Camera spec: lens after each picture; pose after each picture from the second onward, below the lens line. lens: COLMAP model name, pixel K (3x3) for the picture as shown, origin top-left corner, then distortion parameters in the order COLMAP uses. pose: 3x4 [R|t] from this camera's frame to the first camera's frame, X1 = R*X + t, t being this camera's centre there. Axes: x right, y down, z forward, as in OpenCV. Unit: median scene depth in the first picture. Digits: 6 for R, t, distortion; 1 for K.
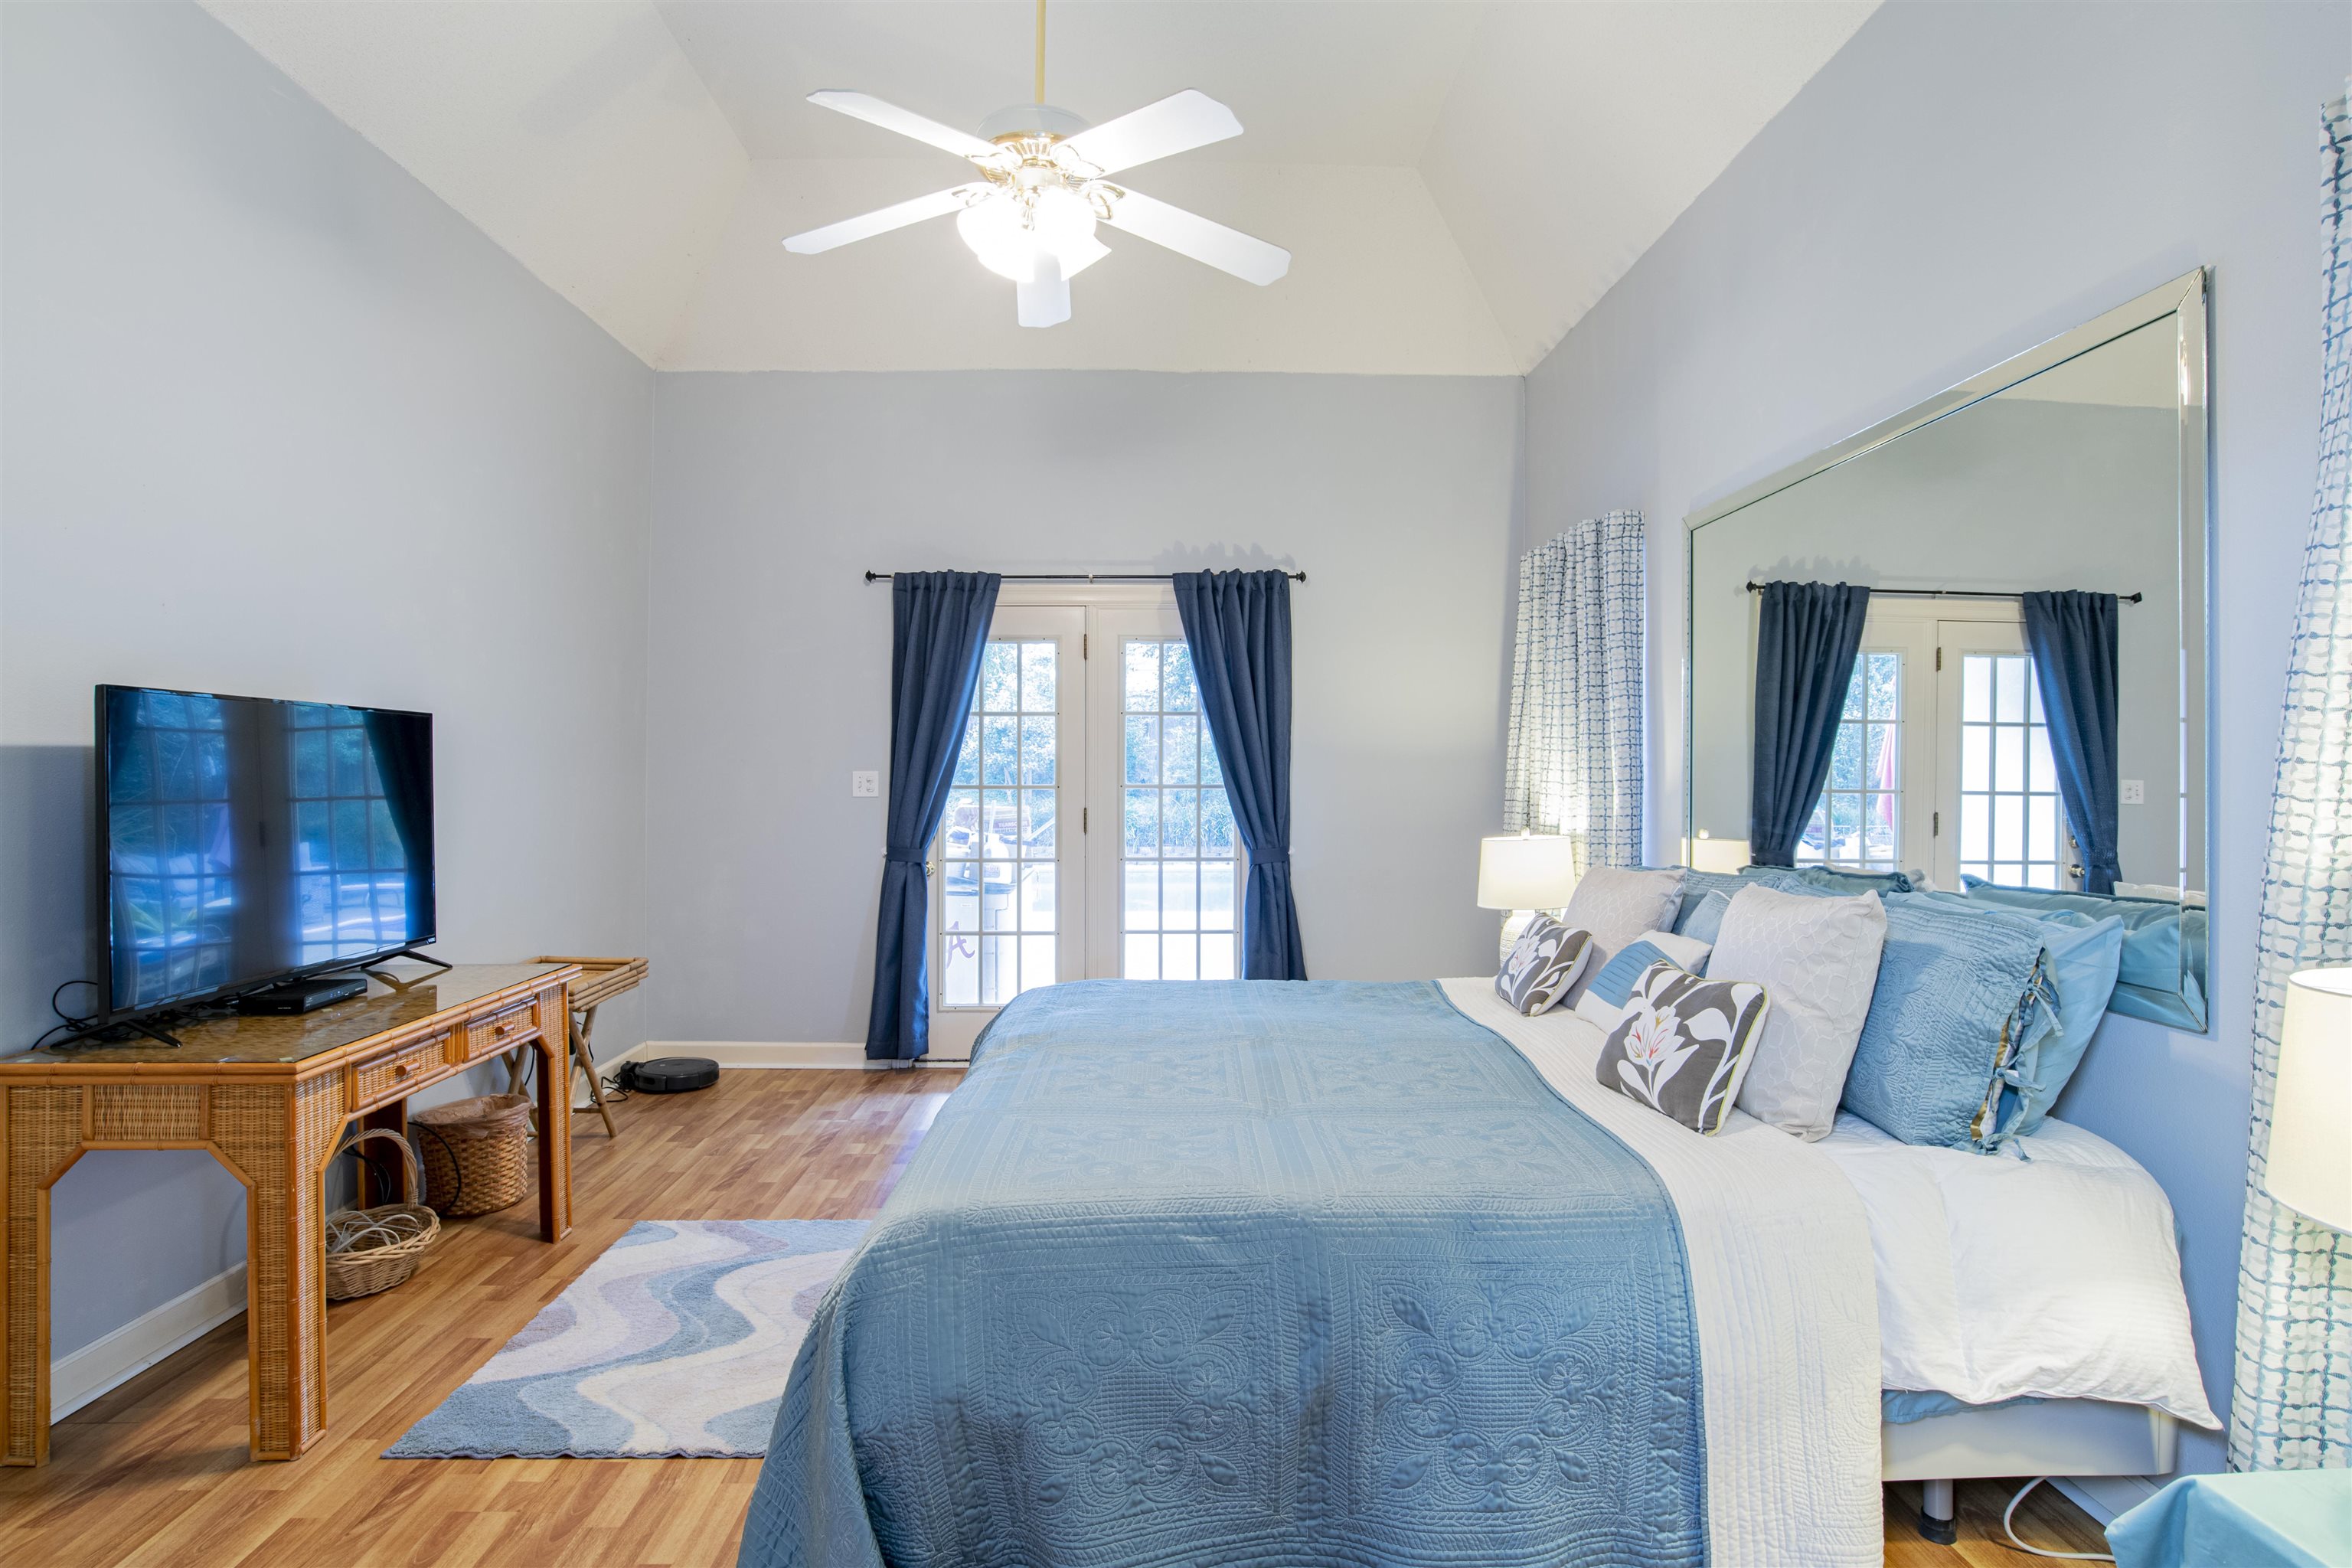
lens RADIAL K [[1282.3, 0, 1157.1], [0, 1282.3, 759.4], [0, 0, 1]] dist [-0.056423, 0.016911]
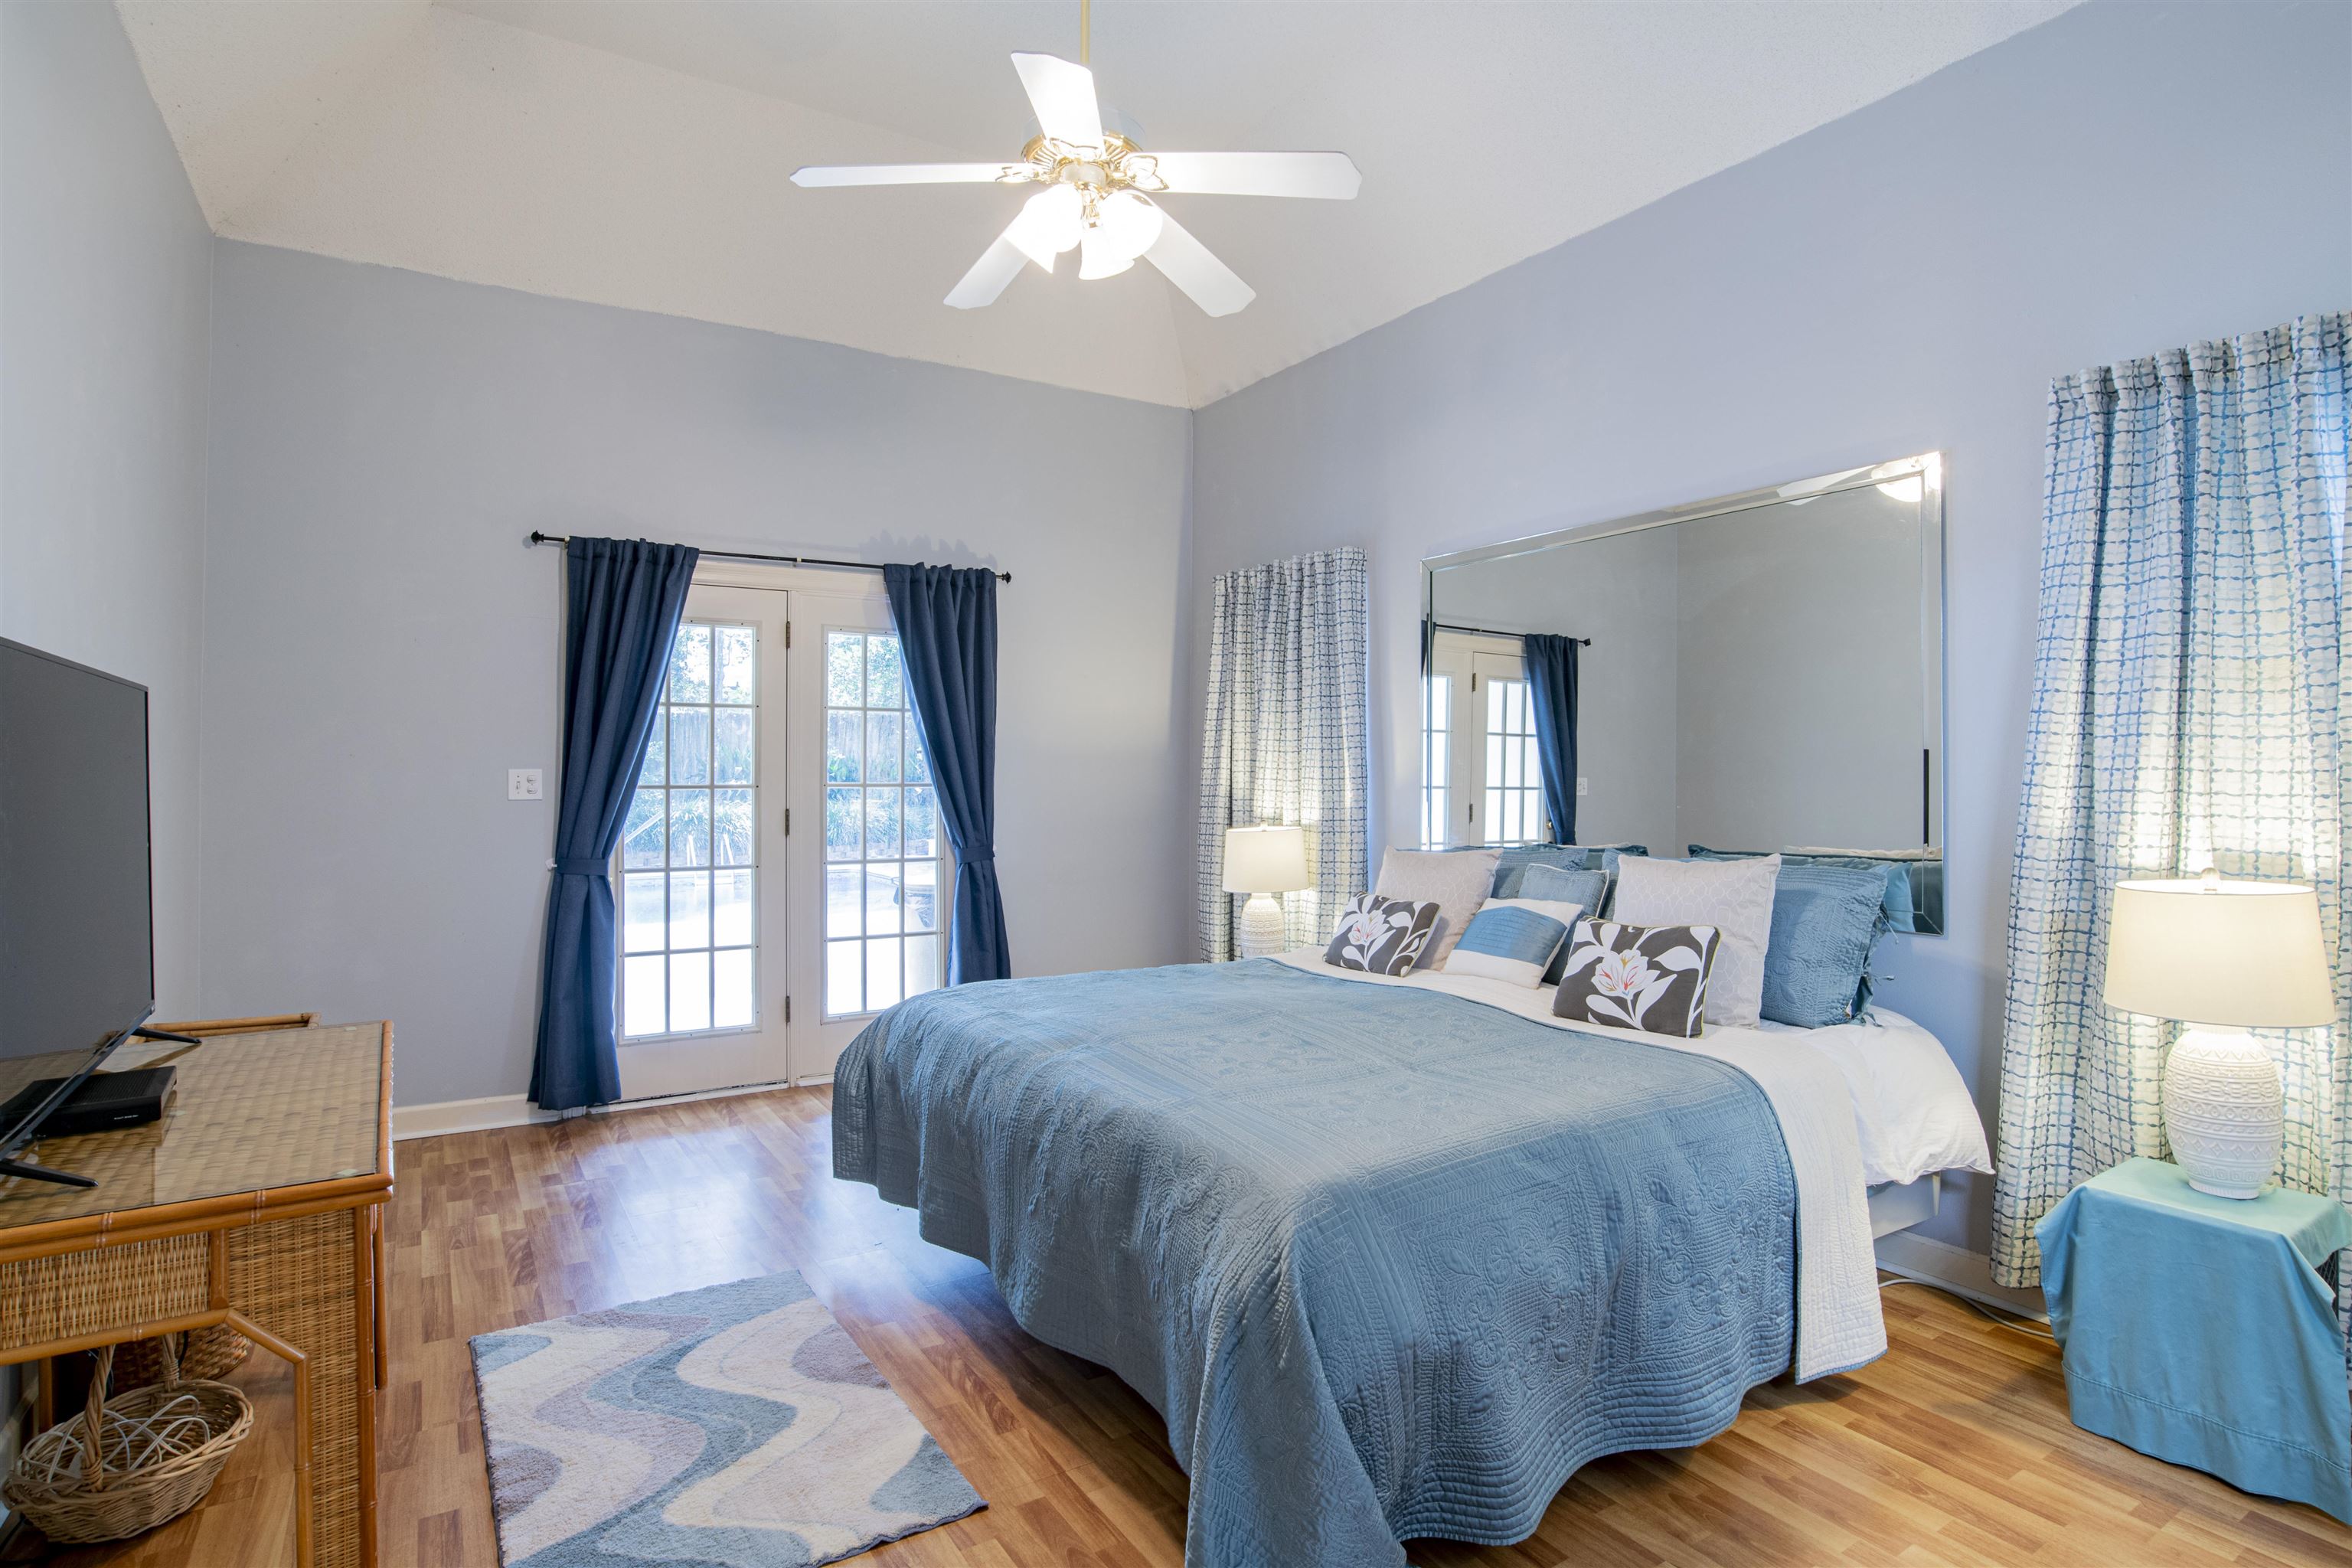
lens RADIAL K [[1282.3, 0, 1233.6], [0, 1282.3, 758.0], [0, 0, 1]] dist [-0.056423, 0.016911]
pose [[0.835179, 0.005904, 0.549947, -0.300527], [-0.006059, 0.999980, -0.001534, 0.000438], [-0.549945, -0.002051, 0.835198, 0.056401]]
